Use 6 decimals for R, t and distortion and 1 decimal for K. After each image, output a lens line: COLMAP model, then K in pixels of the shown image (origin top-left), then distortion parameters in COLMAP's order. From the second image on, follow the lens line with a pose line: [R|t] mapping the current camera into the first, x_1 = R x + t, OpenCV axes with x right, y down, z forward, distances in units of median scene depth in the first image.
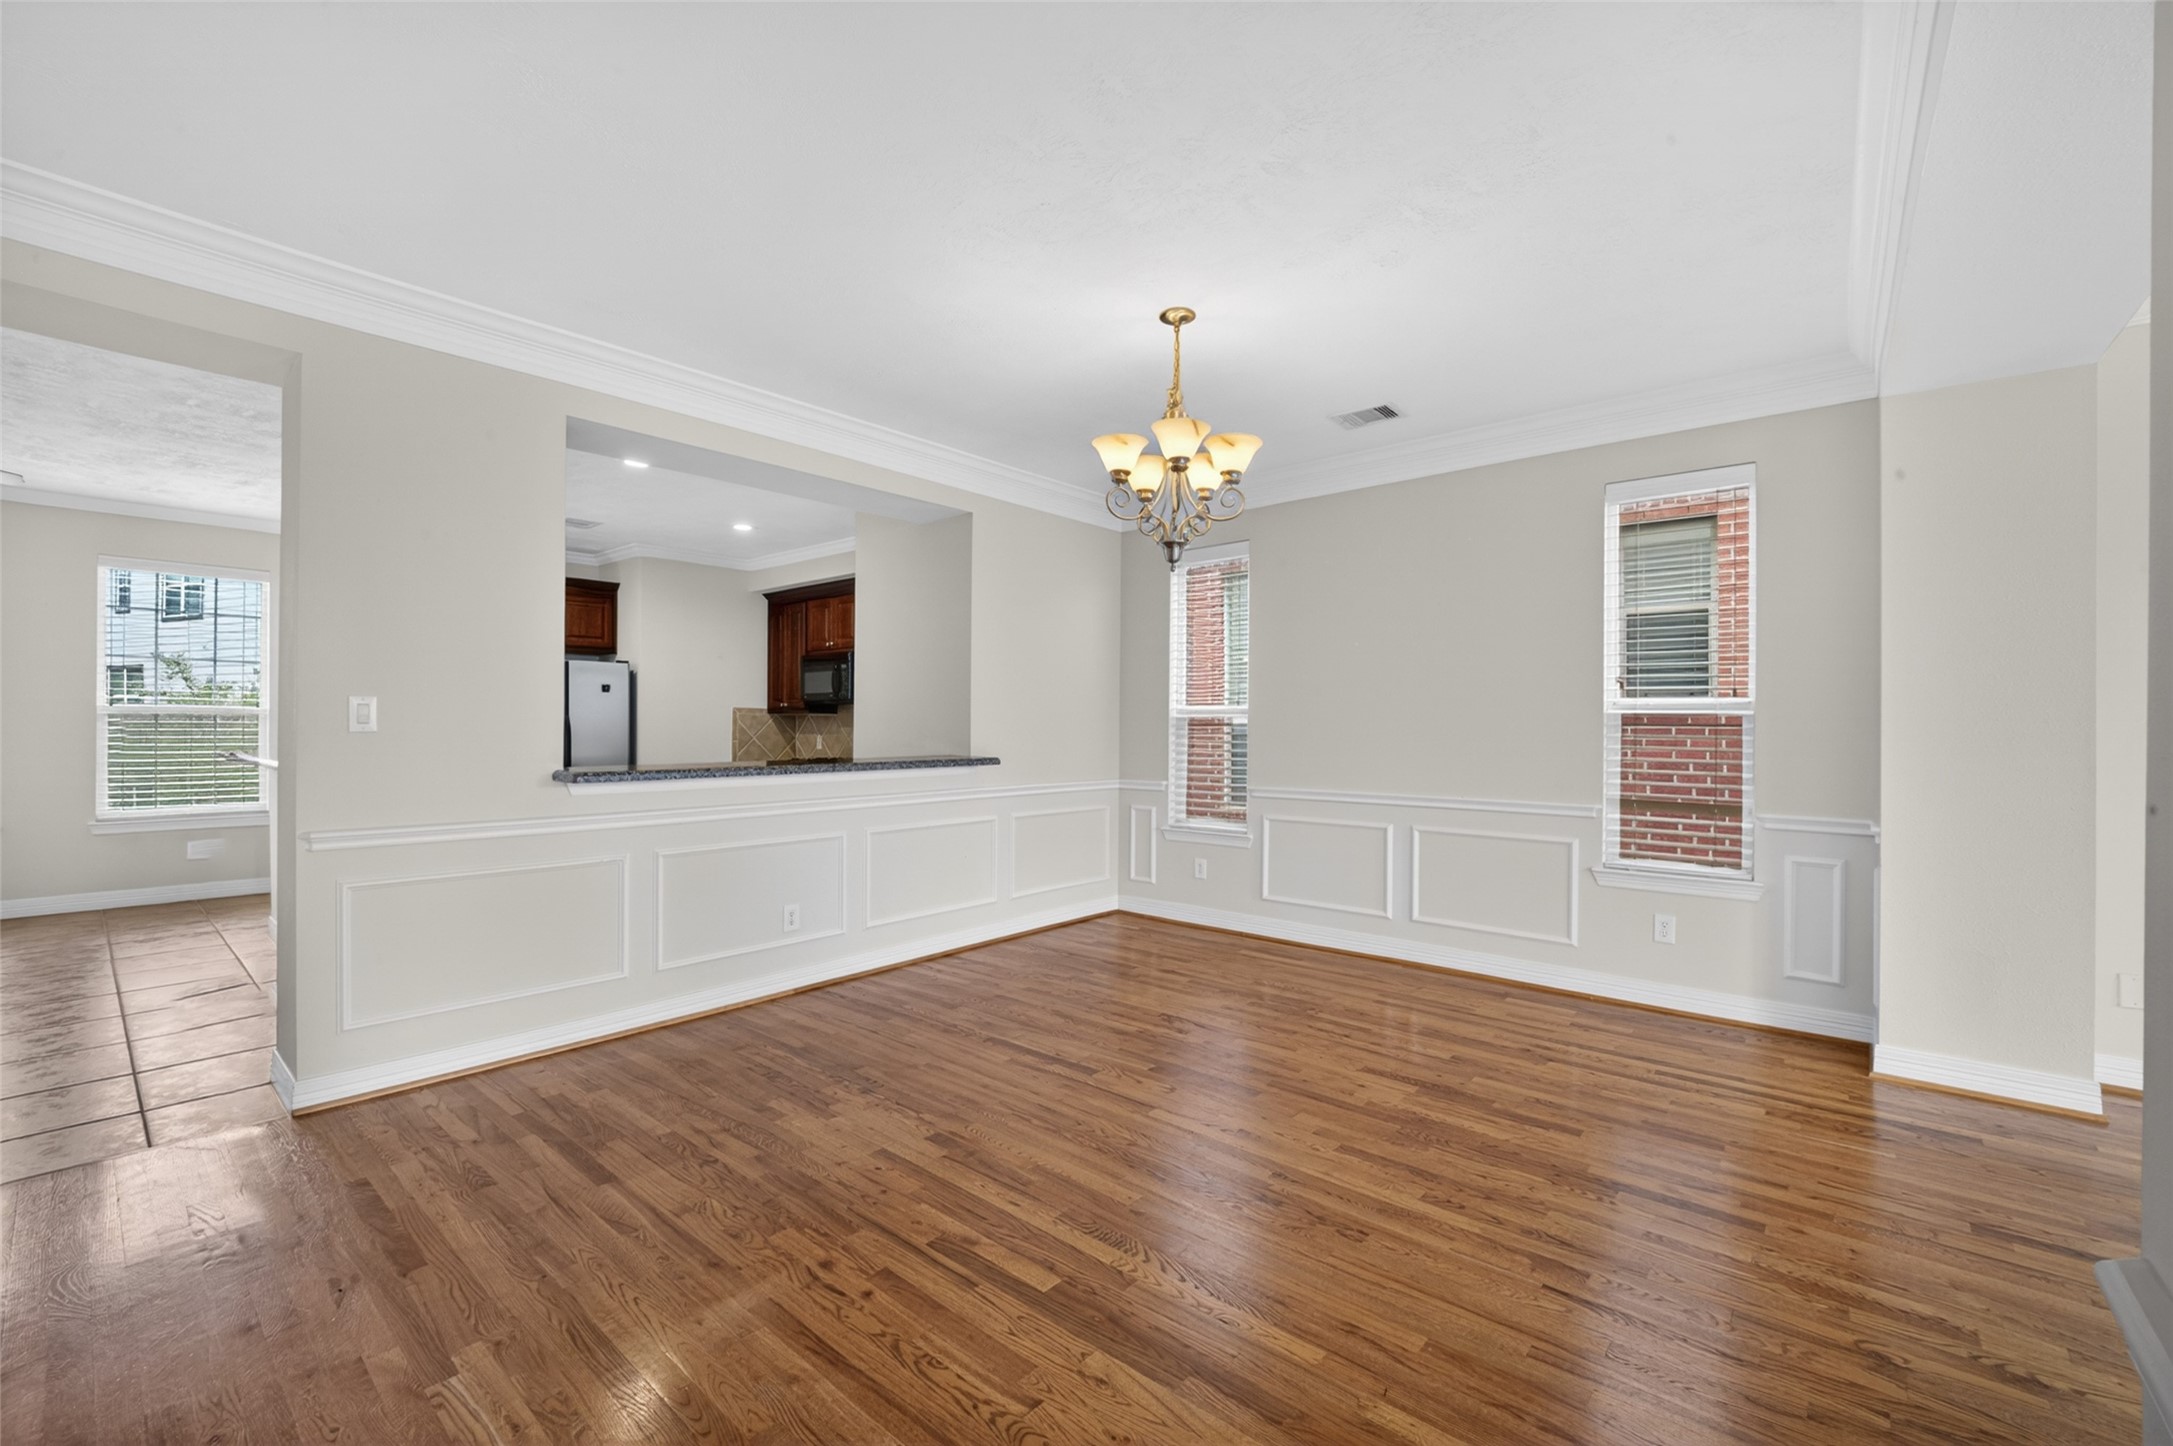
lens RADIAL K [[896.3, 0, 1085.8], [0, 896.3, 726.6], [0, 0, 1]] dist [-0.000950, -0.003109]
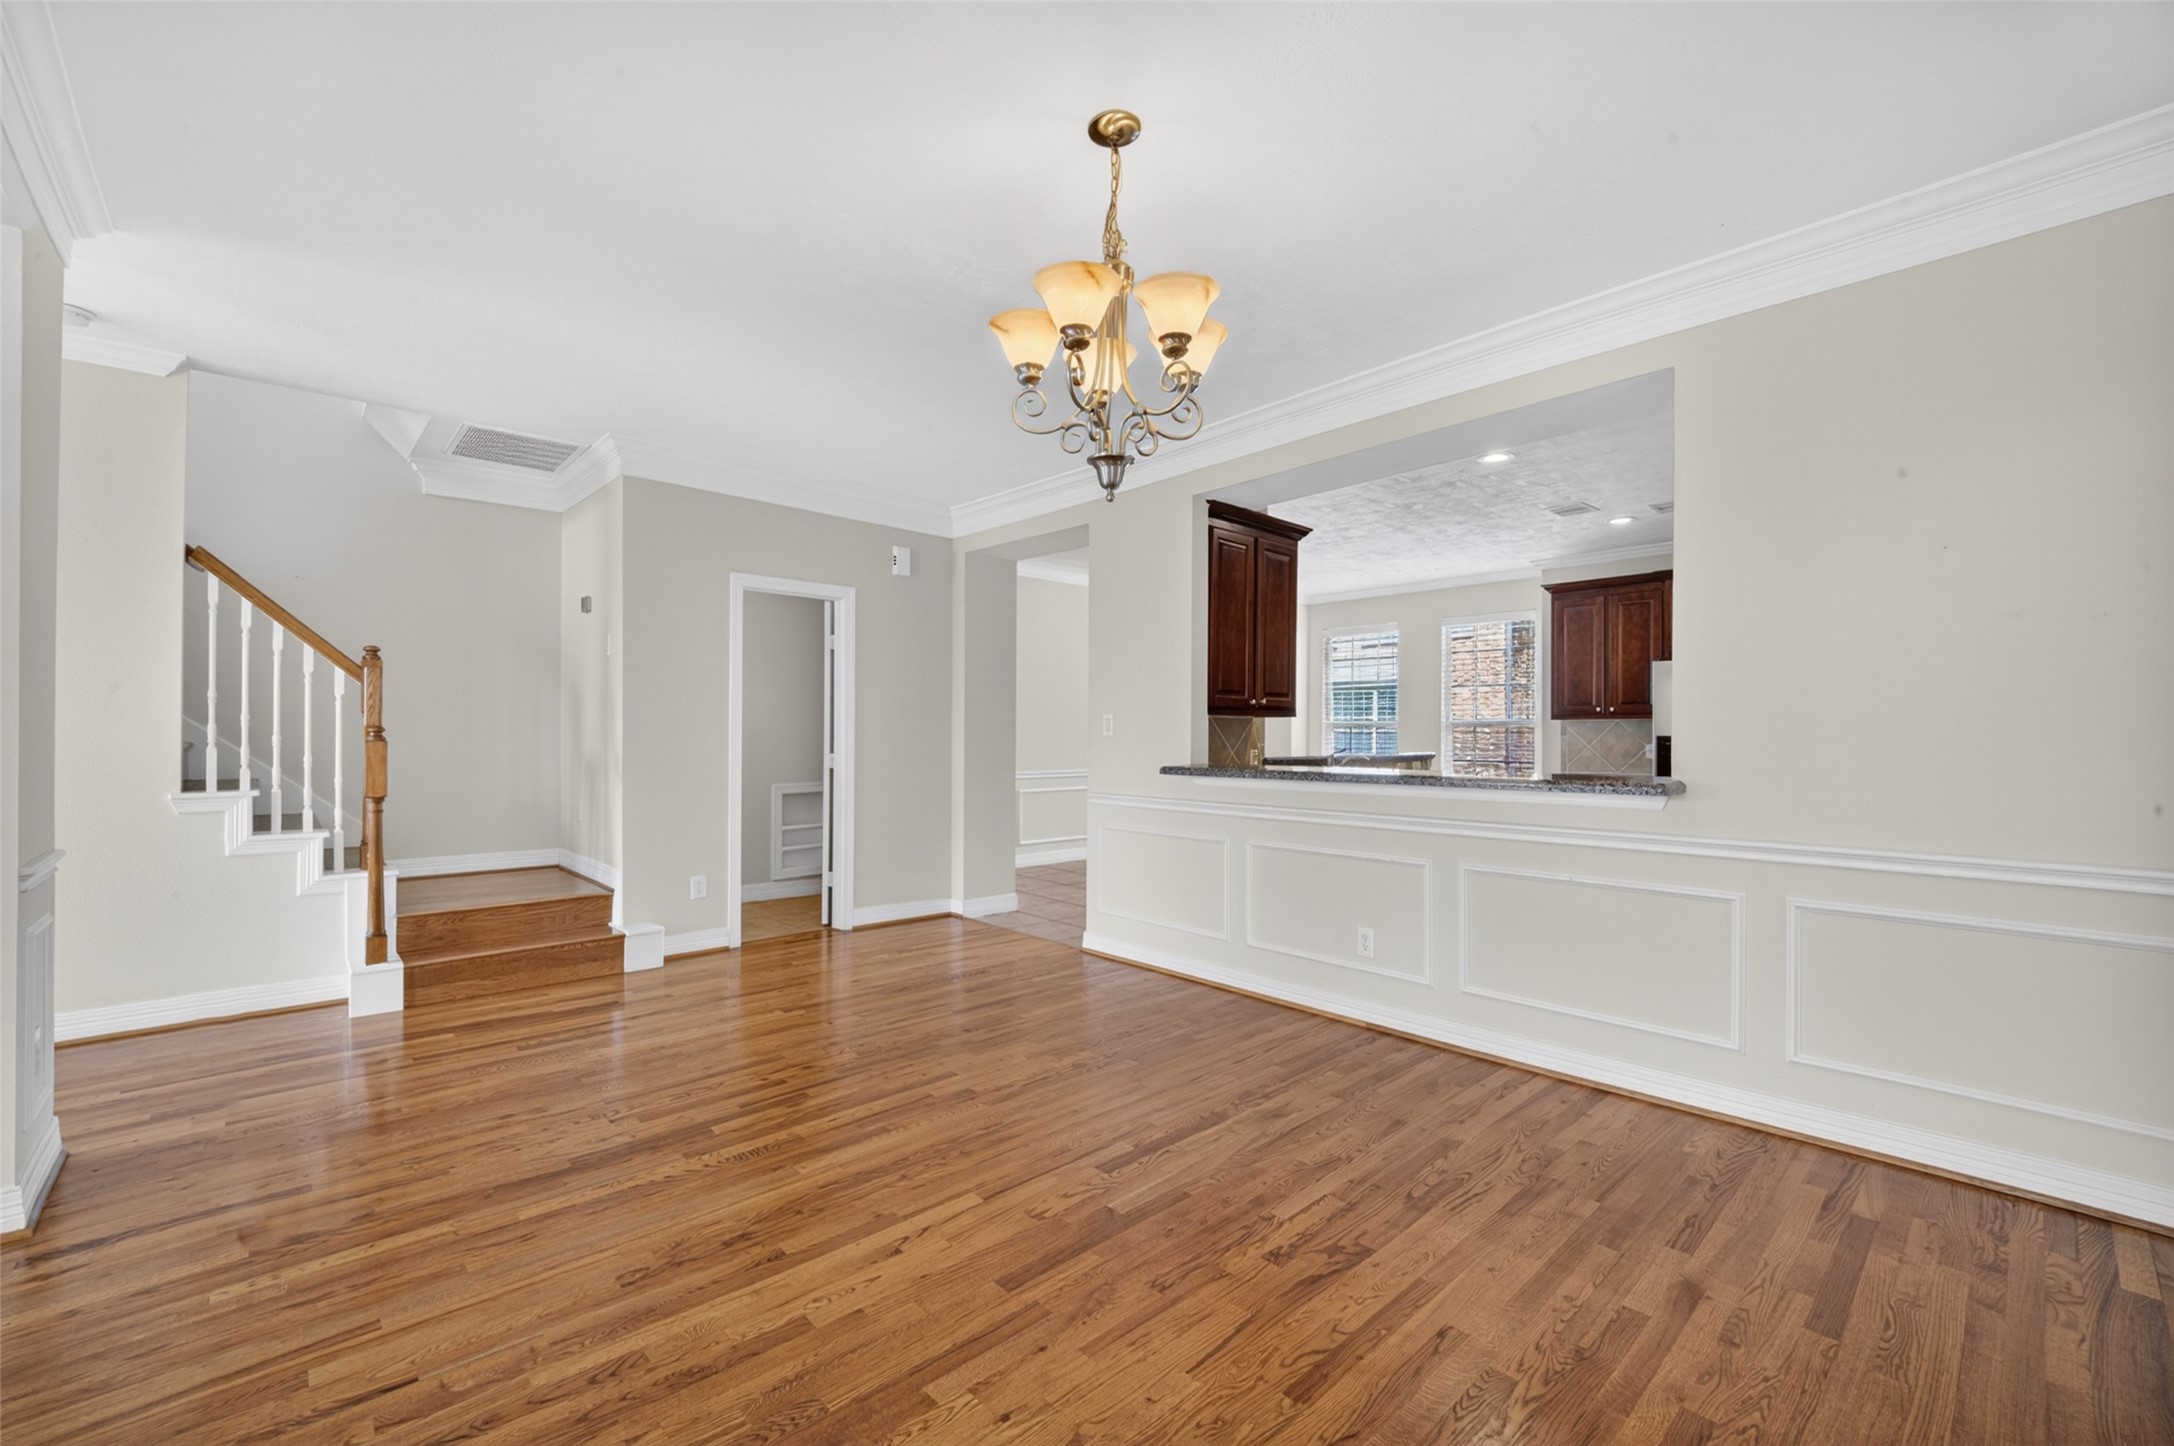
lens RADIAL K [[896.7, 0, 1074.3], [0, 896.7, 729.5], [0, 0, 1]] dist [-0.000950, -0.003109]
pose [[-0.127222, -0.008017, -0.991842, 0.687854], [0.000369, 0.999967, -0.008130, 0.006025], [0.991874, -0.001400, -0.127215, 0.929614]]
